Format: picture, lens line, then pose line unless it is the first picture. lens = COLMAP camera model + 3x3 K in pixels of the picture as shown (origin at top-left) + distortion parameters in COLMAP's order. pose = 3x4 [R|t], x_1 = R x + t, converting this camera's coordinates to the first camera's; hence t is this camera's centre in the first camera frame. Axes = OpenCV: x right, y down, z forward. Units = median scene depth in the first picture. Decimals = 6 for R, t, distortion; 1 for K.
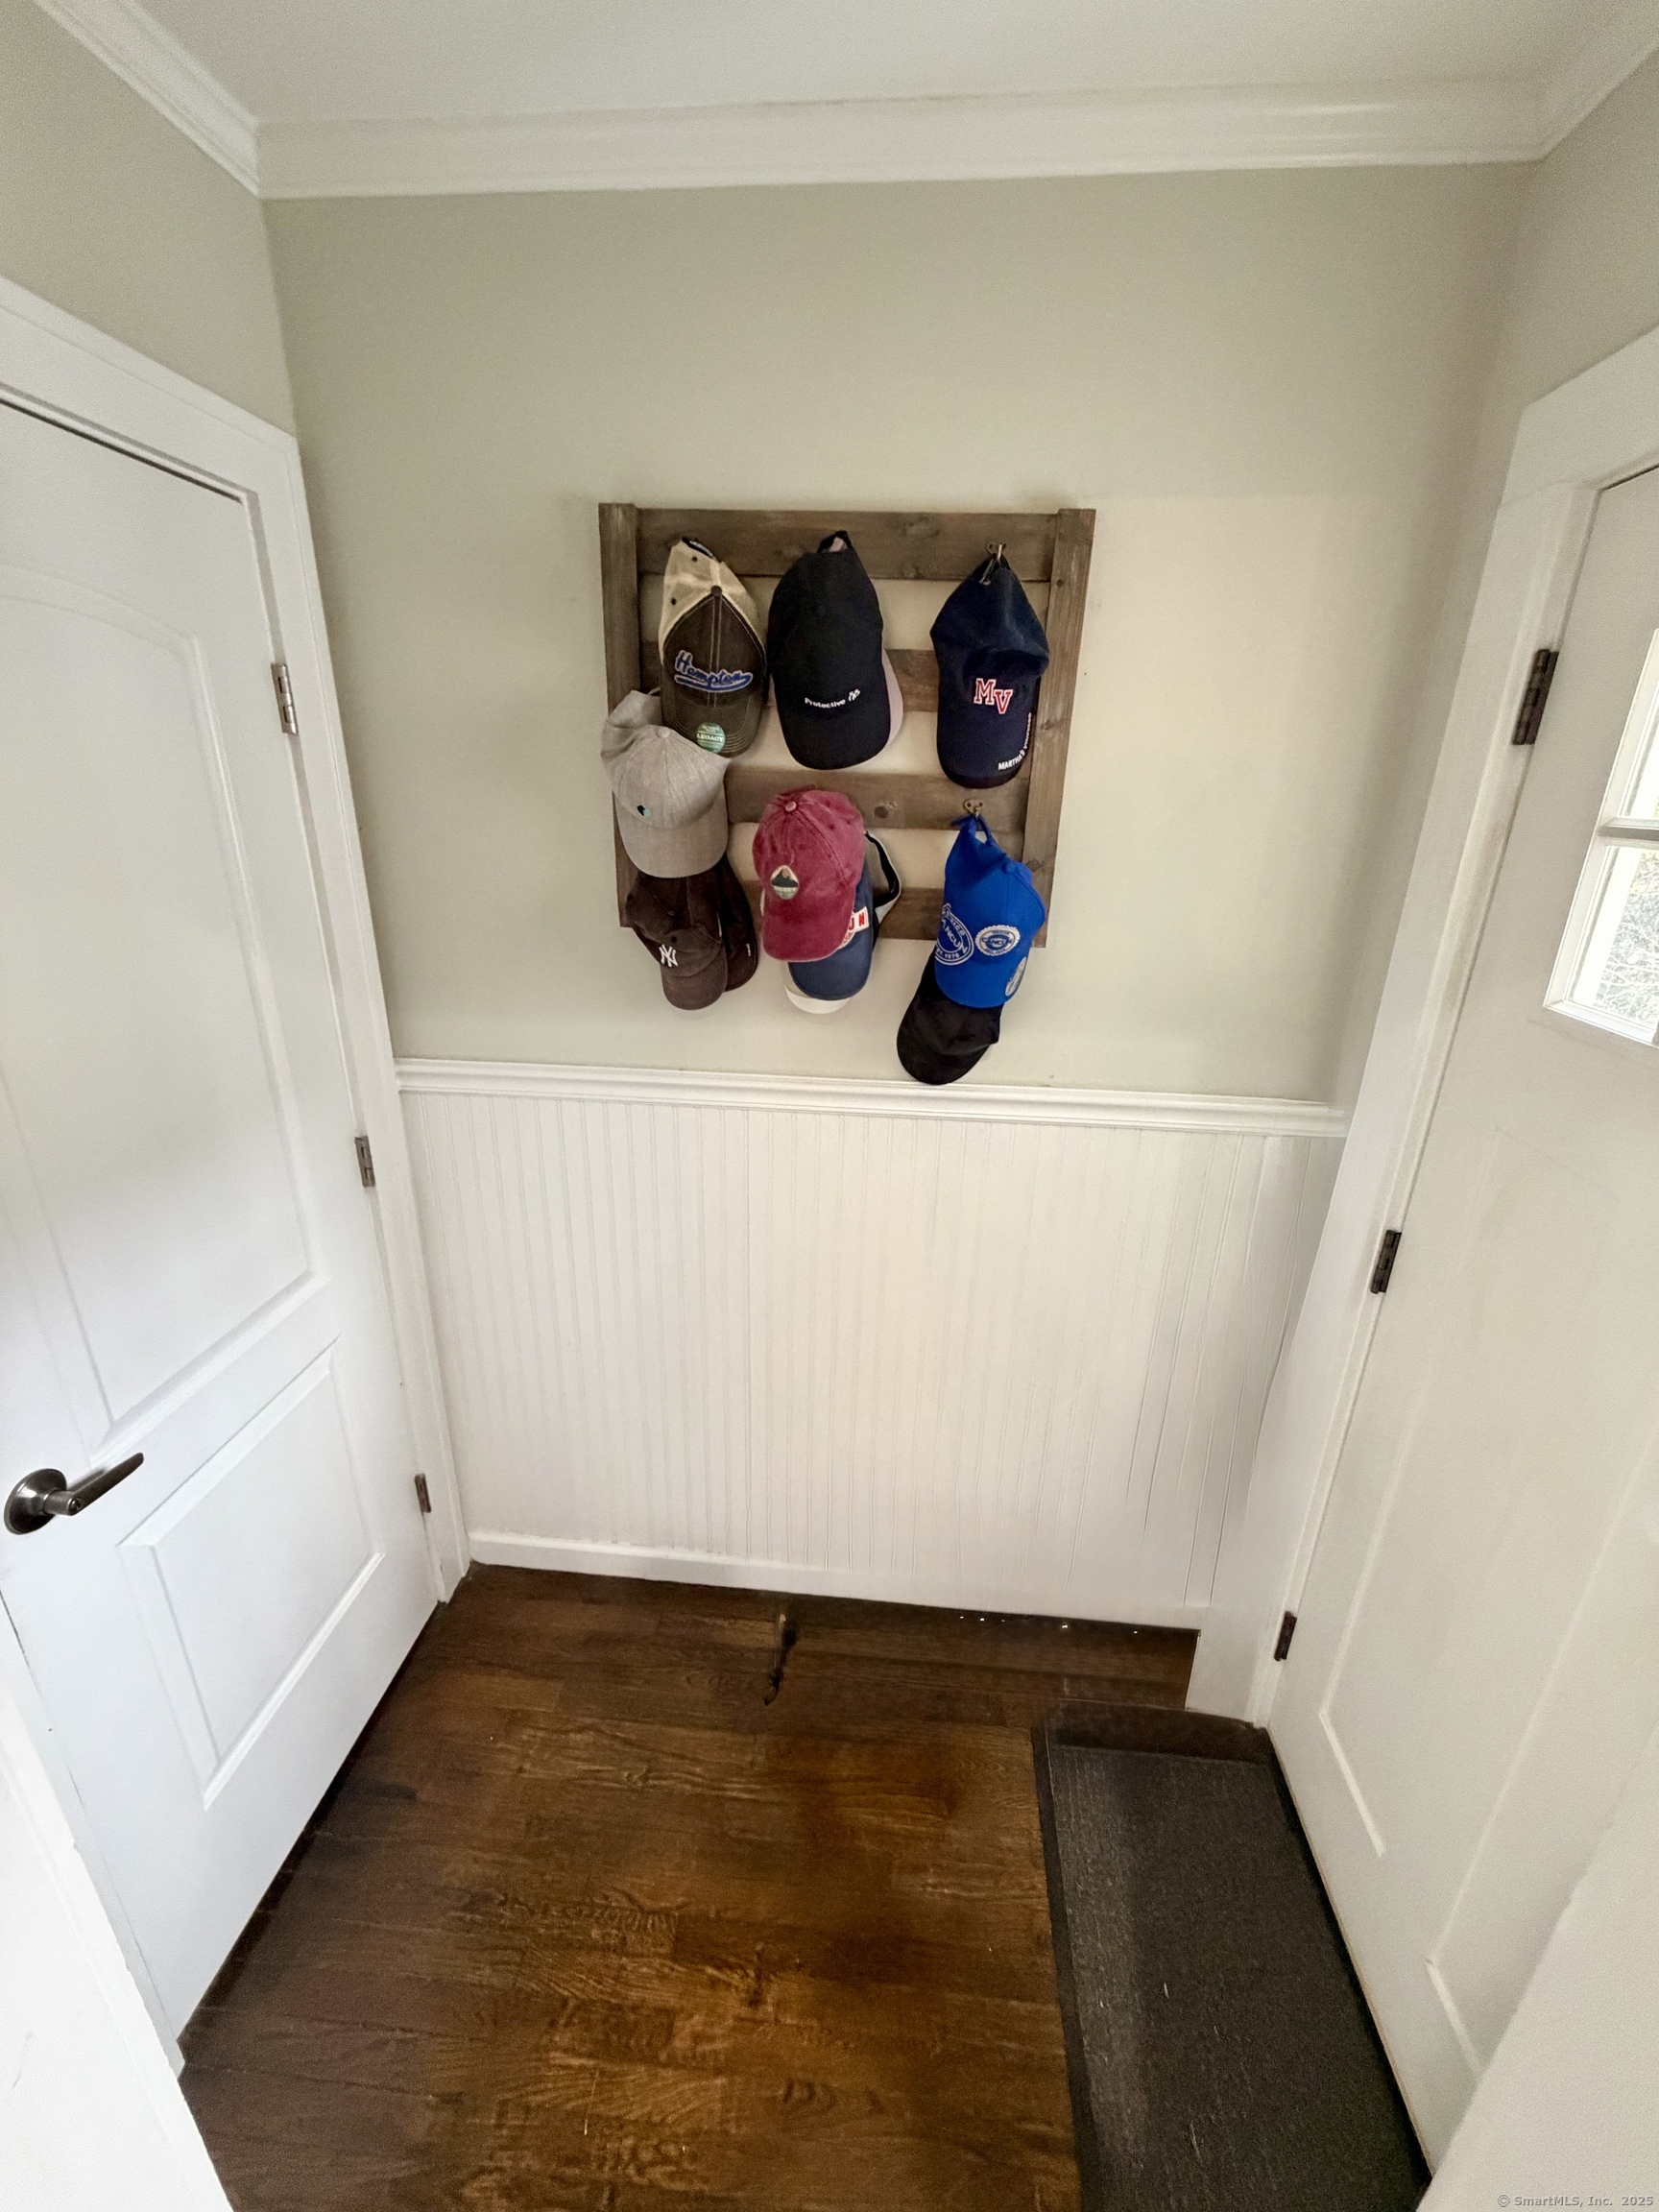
lens RADIAL K [[887.4, 0, 829.5], [0, 887.4, 1106.0], [0, 0, 1]] dist [0.000185, 0.000009]
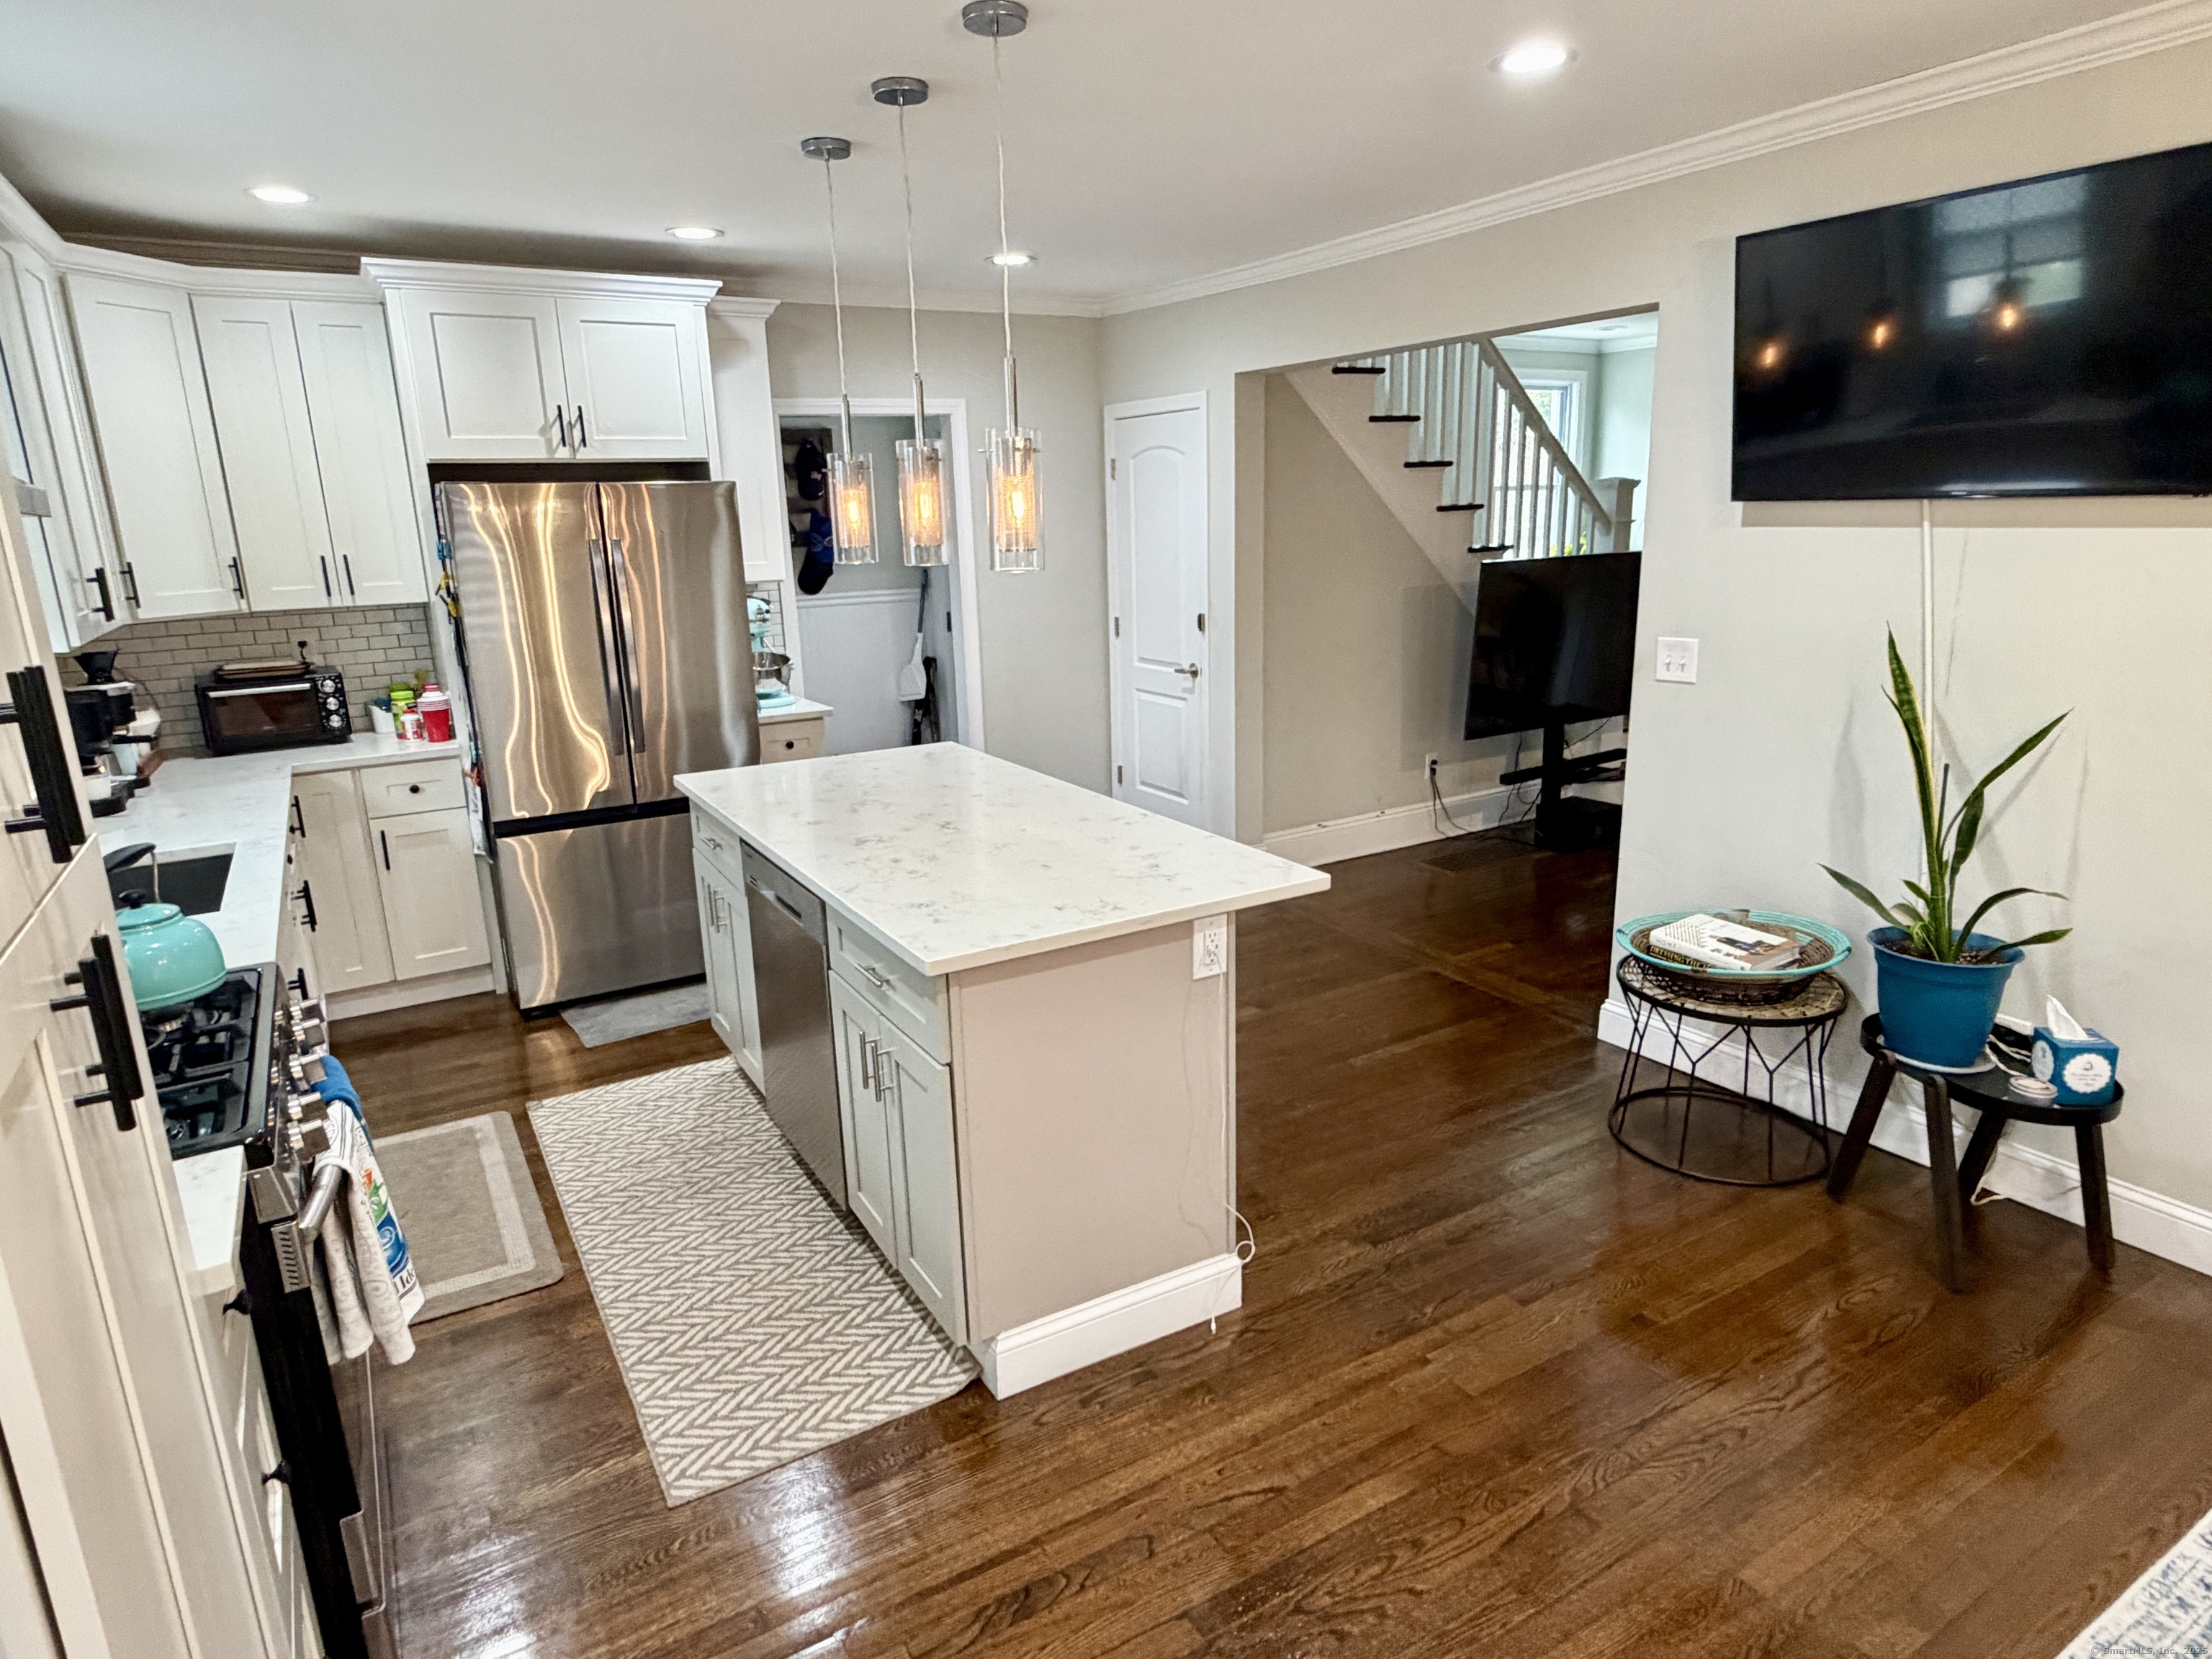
lens RADIAL K [[1266.6, 0, 1107.4], [0, 1266.6, 830.8], [0, 0, 1]] dist [0.000537, 0.001770]
pose [[0.802999, -0.187979, 0.565559, -1.957099], [0.246099, 0.968857, -0.027394, 1.313832], [-0.542797, 0.161181, 0.824253, -3.501678]]
